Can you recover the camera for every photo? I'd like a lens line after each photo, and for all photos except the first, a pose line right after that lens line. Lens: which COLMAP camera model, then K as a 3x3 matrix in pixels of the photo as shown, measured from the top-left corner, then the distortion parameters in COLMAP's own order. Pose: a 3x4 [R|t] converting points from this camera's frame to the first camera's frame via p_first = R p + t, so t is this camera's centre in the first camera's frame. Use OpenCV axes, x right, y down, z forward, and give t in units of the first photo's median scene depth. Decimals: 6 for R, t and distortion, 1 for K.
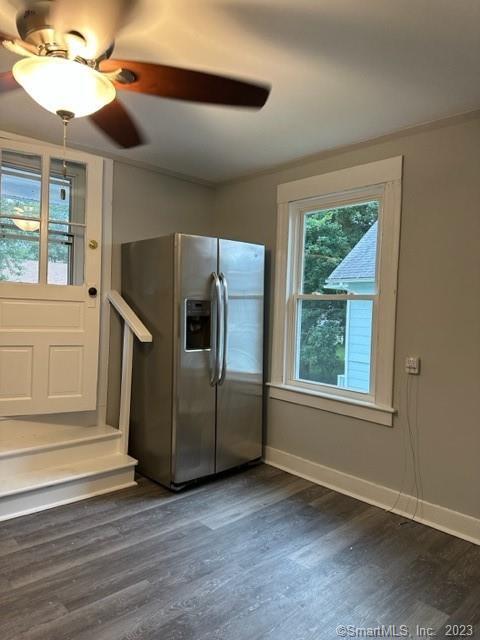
lens RADIAL K [[453.1, 0, 235.9], [0, 453.1, 318.7], [0, 0, 1]] dist [0.041689, -0.046080]
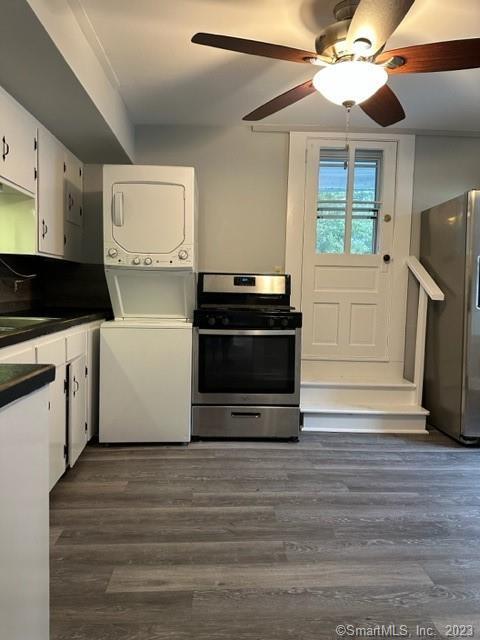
lens RADIAL K [[453.1, 0, 241.9], [0, 453.1, 319.3], [0, 0, 1]] dist [0.041689, -0.046080]
pose [[0.769405, 0.021964, -0.638383, 0.148802], [-0.014252, 0.999750, 0.017221, 0.094703], [0.638602, -0.004152, 0.769526, -0.130857]]
